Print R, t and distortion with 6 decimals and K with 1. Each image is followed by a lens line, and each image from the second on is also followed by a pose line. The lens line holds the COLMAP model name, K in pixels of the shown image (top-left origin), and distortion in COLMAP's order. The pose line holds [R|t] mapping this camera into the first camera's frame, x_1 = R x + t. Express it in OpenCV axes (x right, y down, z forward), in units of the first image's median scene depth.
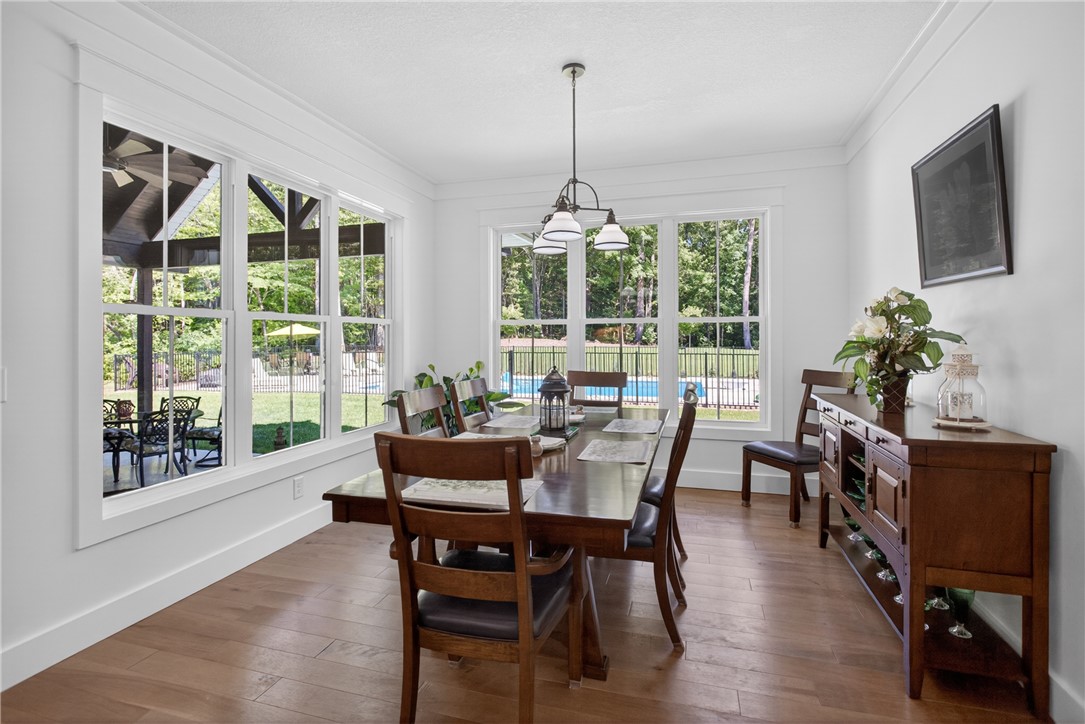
lens RADIAL K [[528.4, 0, 538.7], [0, 528.4, 338.0], [0, 0, 1]] dist [-0.000891, -0.000135]
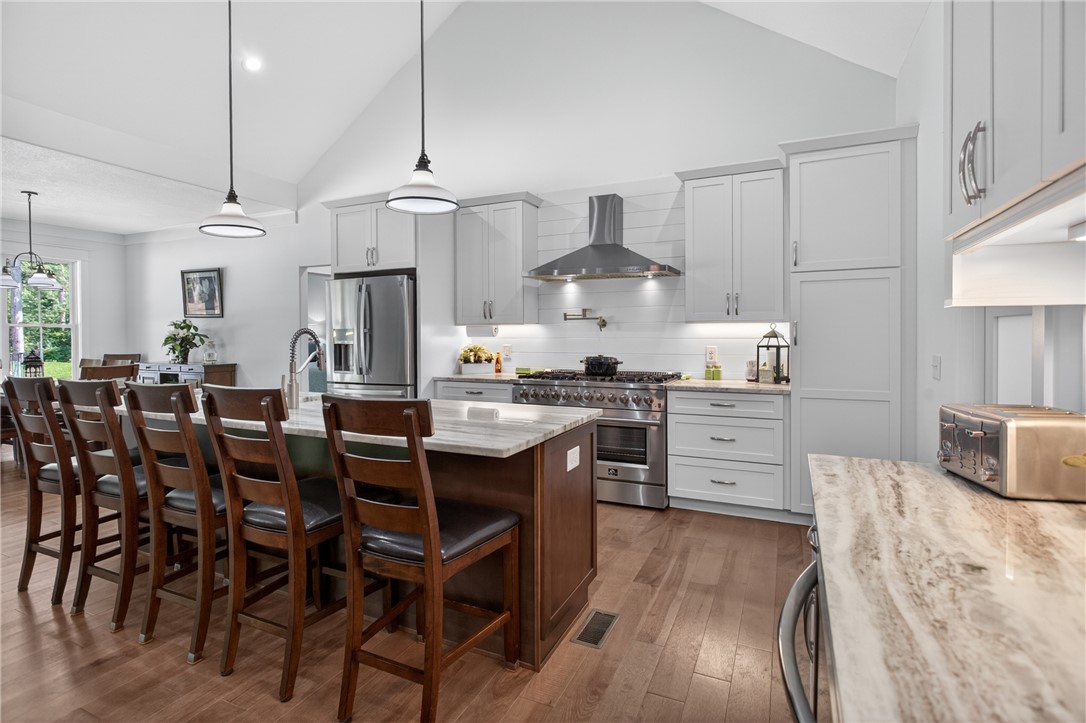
lens RADIAL K [[529.9, 0, 543.8], [0, 529.9, 344.2], [0, 0, 1]] dist [-0.003751, -0.000703]
pose [[0.148754, -0.012816, 0.988791, -1.276479], [0.007219, 0.999903, 0.011873, 0.016463], [-0.988848, 0.005372, 0.148832, -0.911820]]
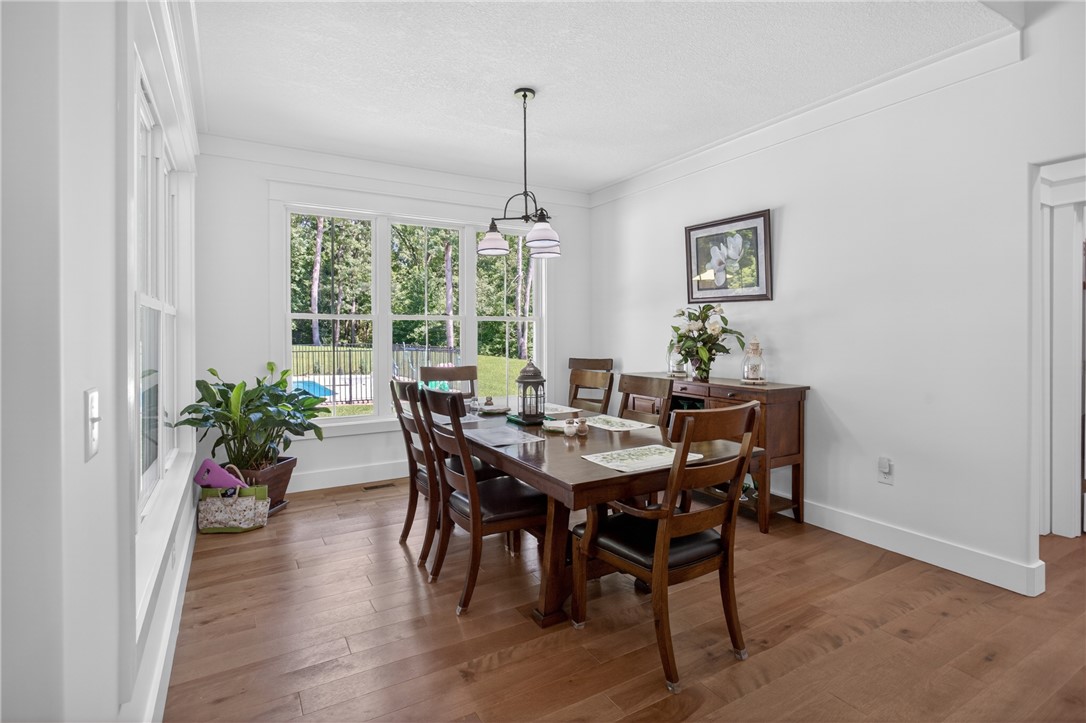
lens RADIAL K [[528.9, 0, 539.2], [0, 528.9, 337.4], [0, 0, 1]] dist [-0.000891, -0.000135]
pose [[0.688345, -0.005289, 0.725364, -0.605435], [0.002120, 0.999984, 0.005280, 0.001217], [-0.725380, -0.002096, 0.688346, 0.174521]]
